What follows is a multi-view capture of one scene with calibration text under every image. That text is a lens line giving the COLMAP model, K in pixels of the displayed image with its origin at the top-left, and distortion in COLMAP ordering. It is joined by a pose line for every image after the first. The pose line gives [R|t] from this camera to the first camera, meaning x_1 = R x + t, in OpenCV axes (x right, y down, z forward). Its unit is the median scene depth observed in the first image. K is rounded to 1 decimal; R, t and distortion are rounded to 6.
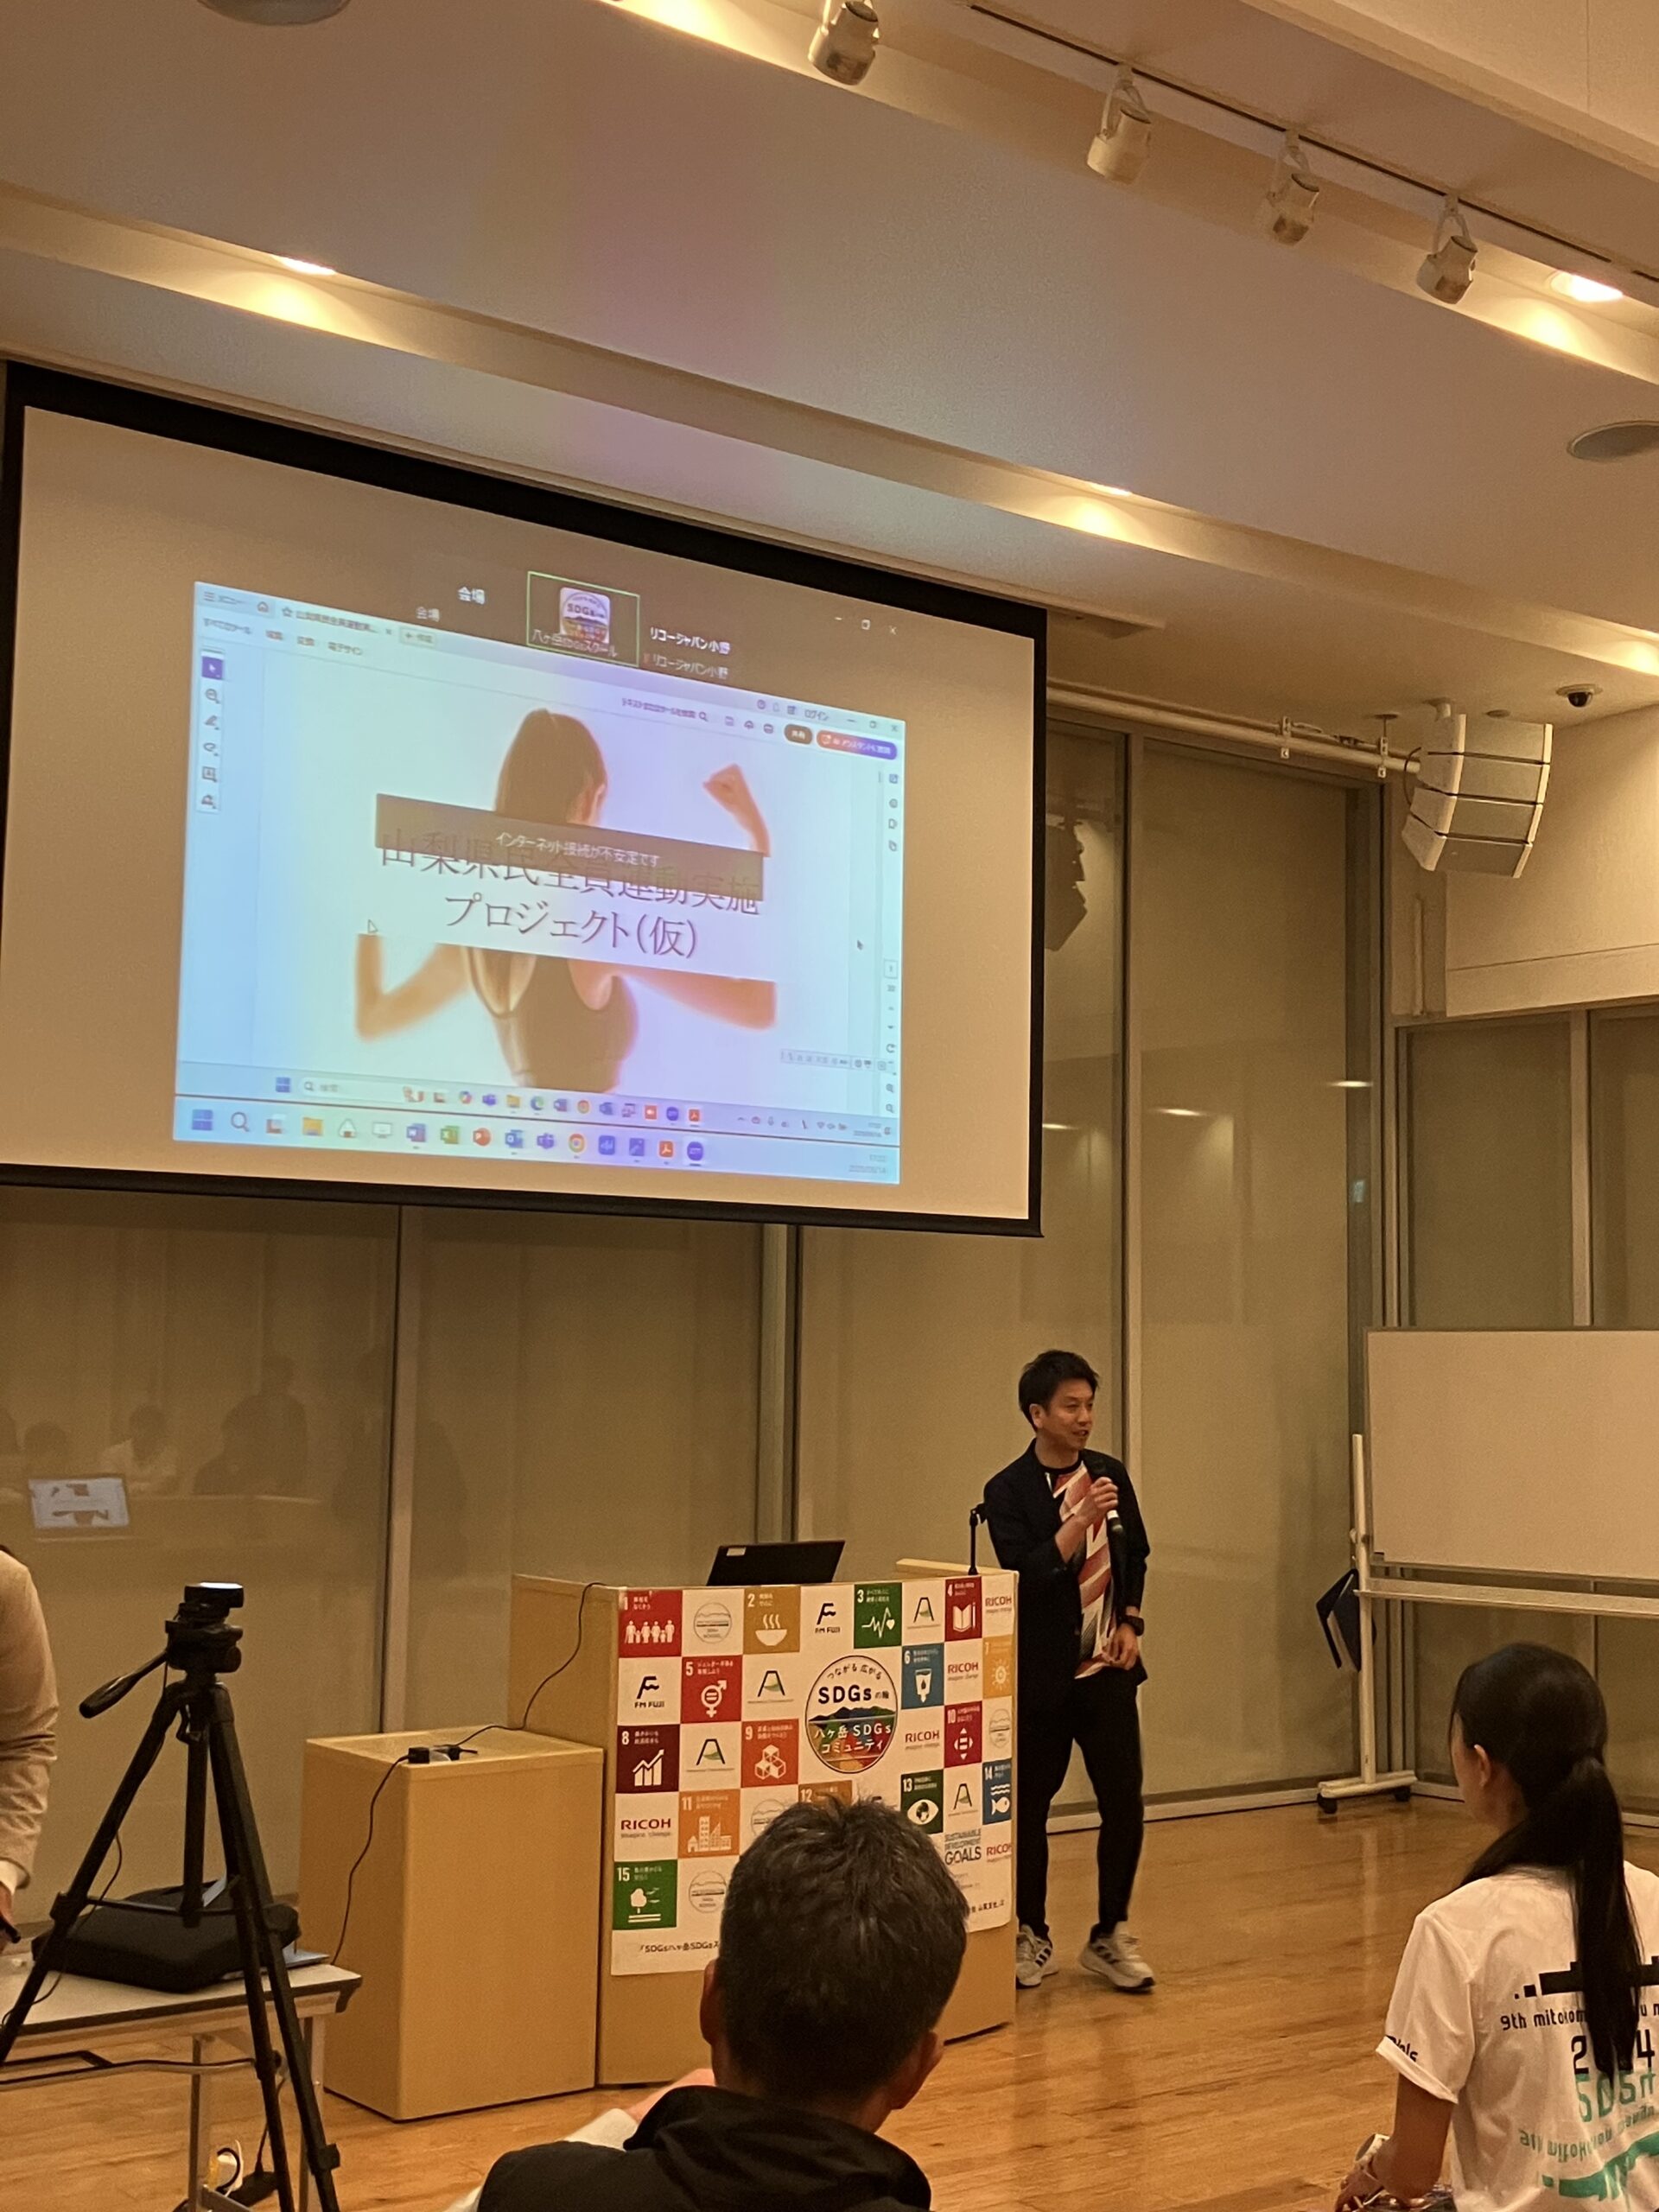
lens RADIAL K [[2846.7, 0, 838.9], [0, 2846.7, 1064.2], [0, 0, 1]] dist [0.233270, -1.149883]
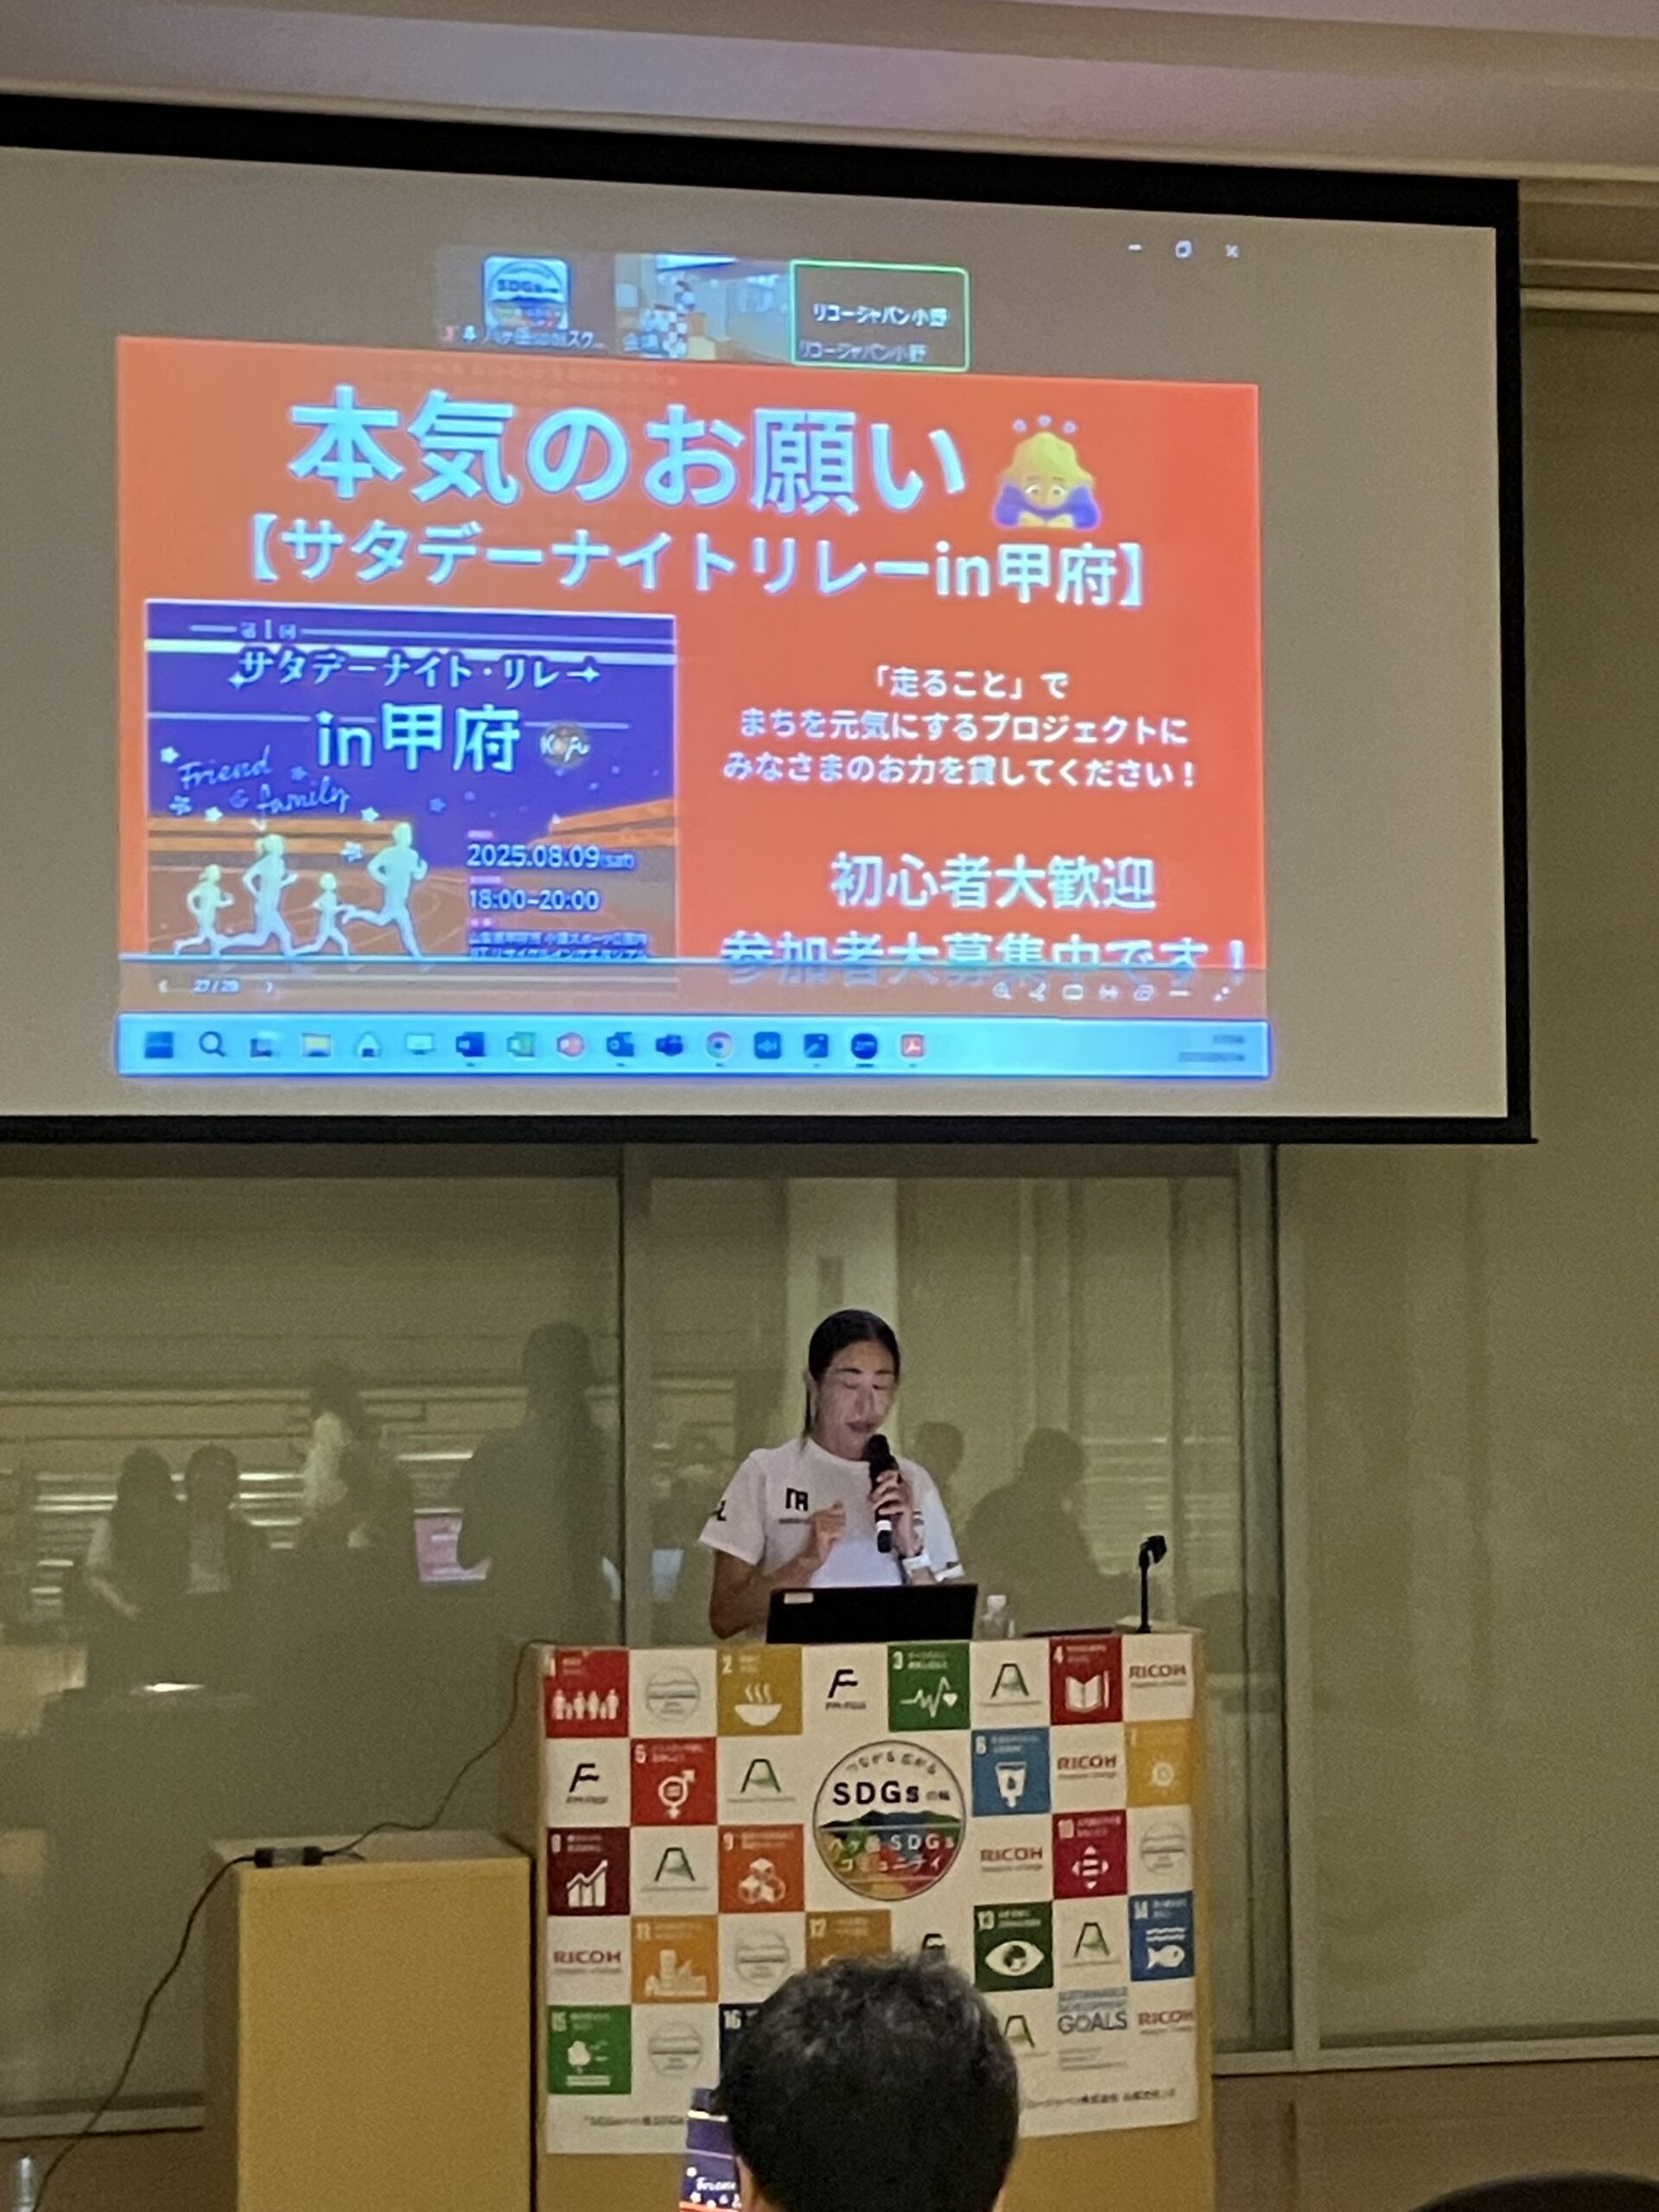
lens RADIAL K [[4977.1, 0, 860.4], [0, 4977.1, 1055.2], [0, 0, 1]] dist [0.203558, -0.604894]
pose [[0.914795, -0.048527, -0.400992, 0.505107], [0.066227, 0.997342, 0.030390, -0.006244], [0.398451, -0.054358, 0.915577, -0.150530]]
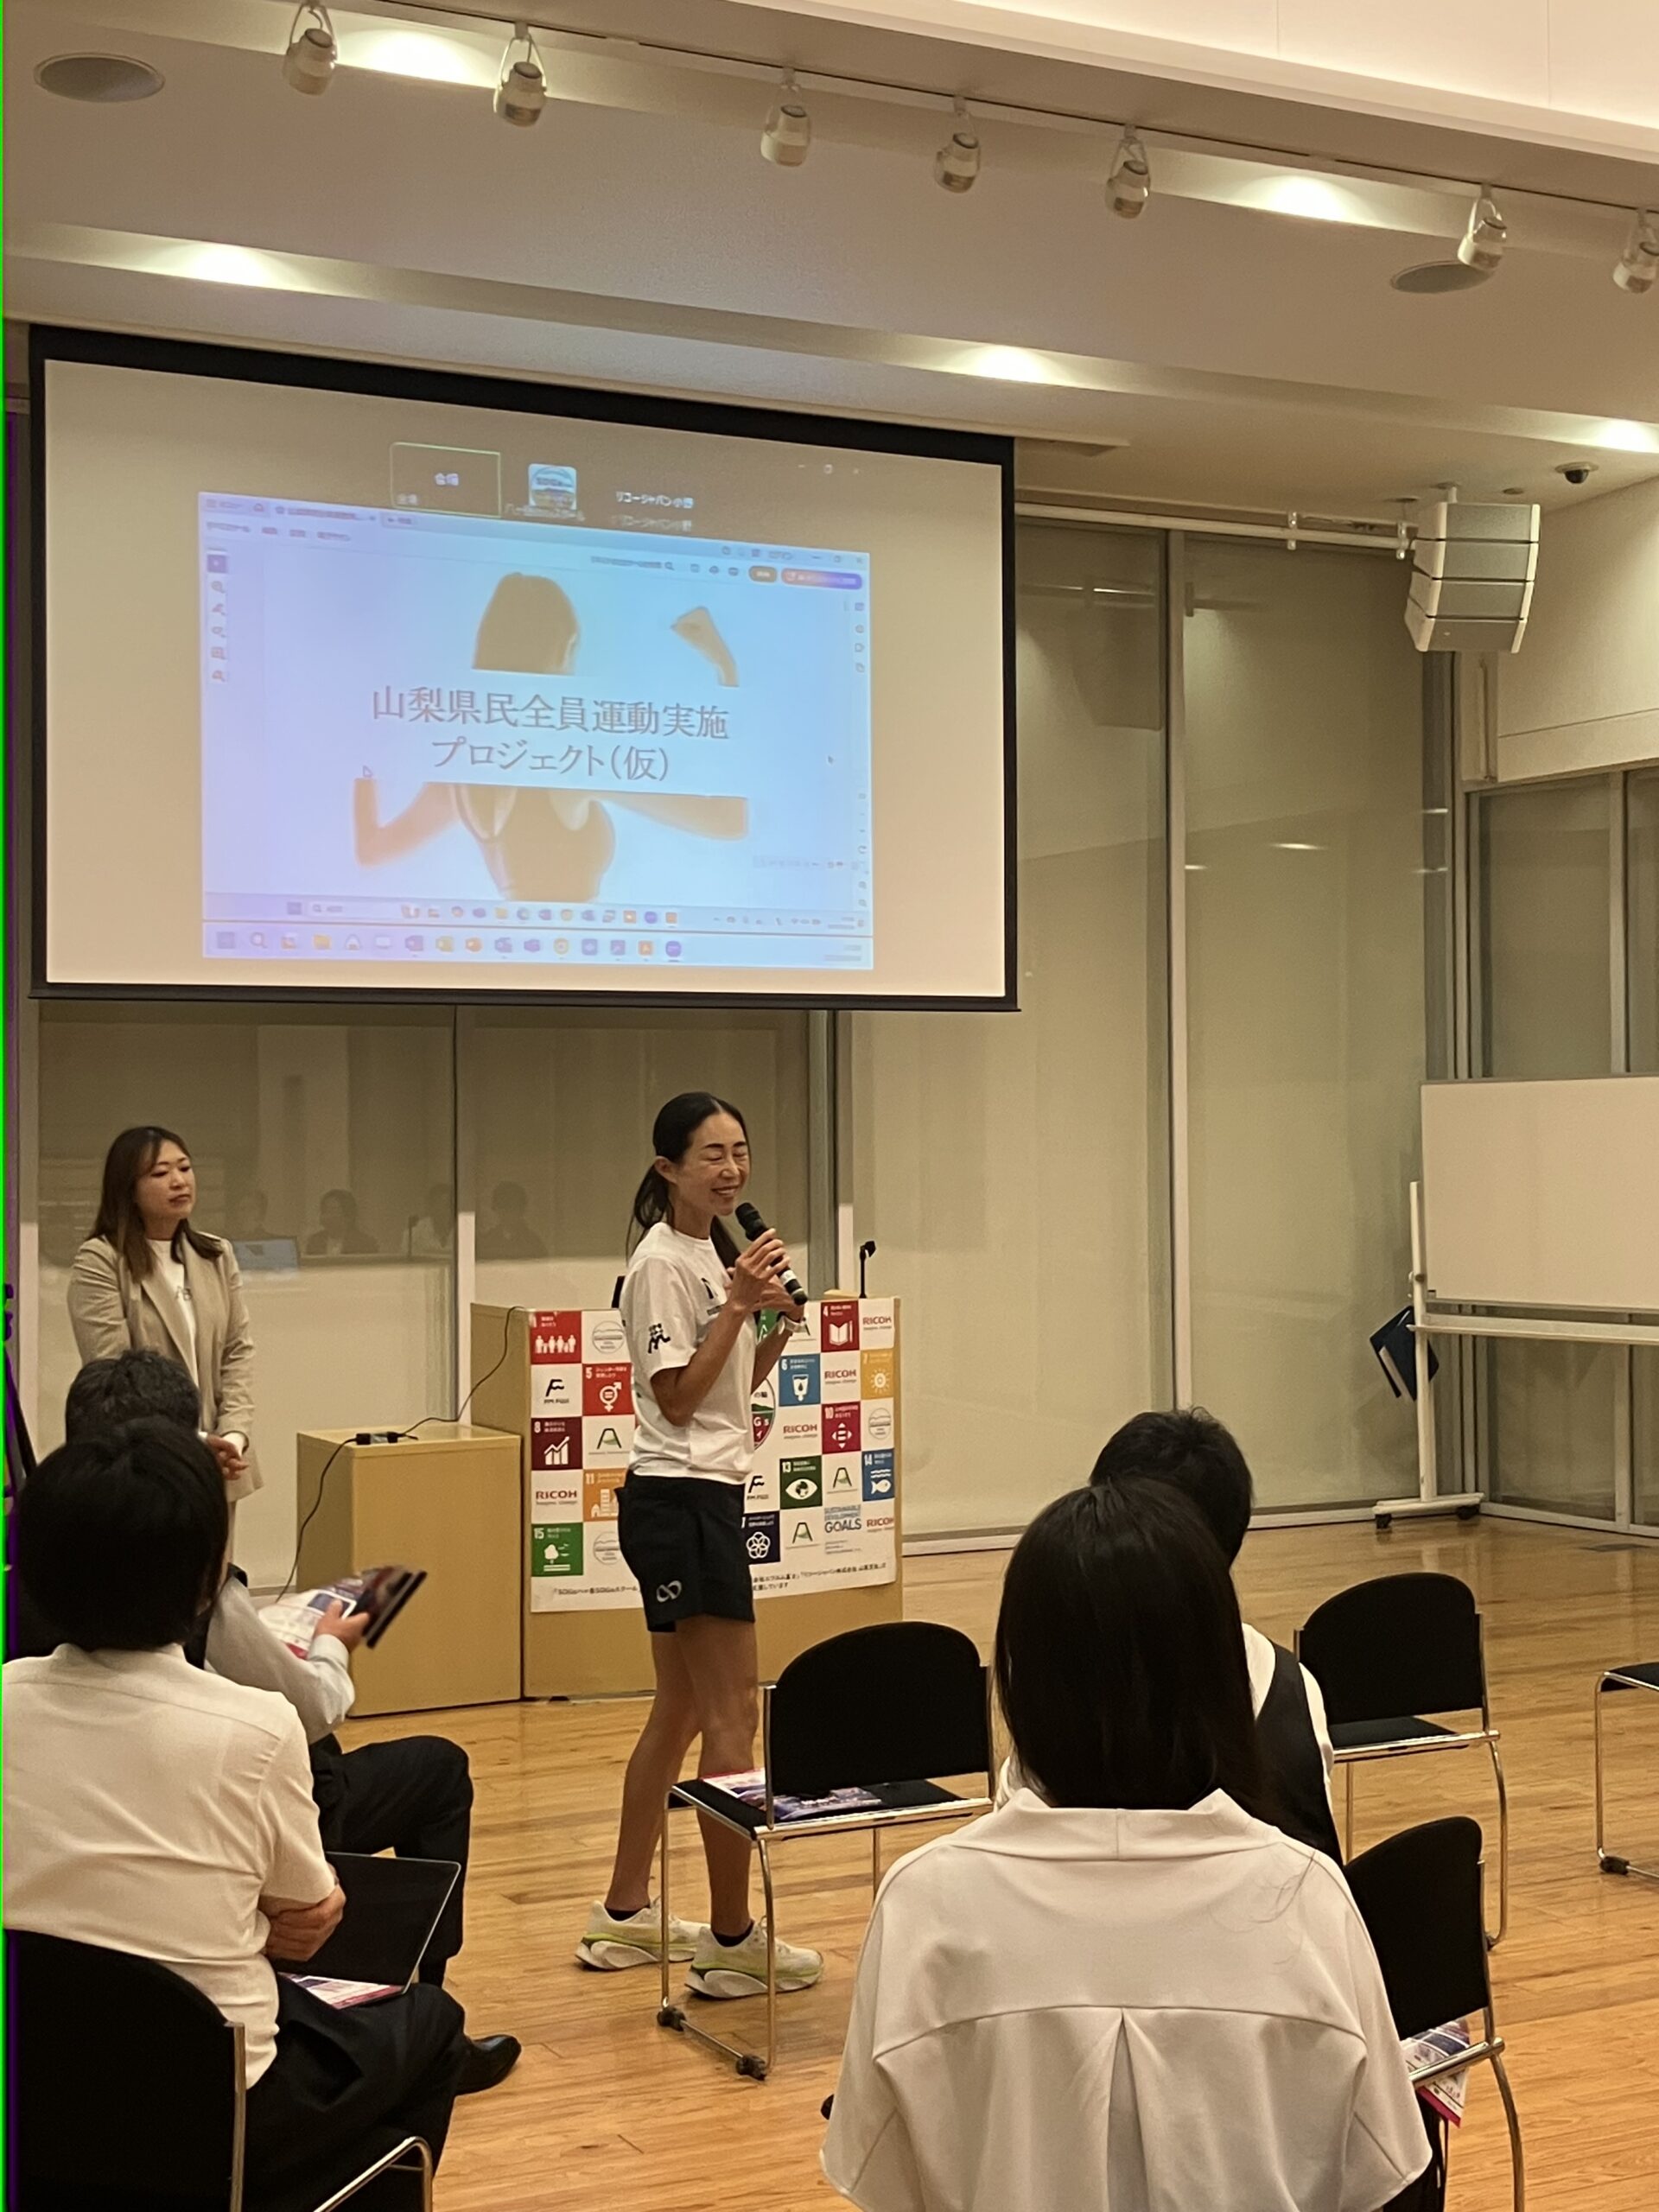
lens RADIAL K [[3226.4, 0, 859.4], [0, 3226.4, 1074.2], [0, 0, 1]] dist [0.214785, -1.034228]
pose [[0.983719, -0.026839, -0.177699, 0.300652], [0.041896, 0.995790, 0.081534, -0.026410], [0.174762, -0.087651, 0.980701, -0.326712]]
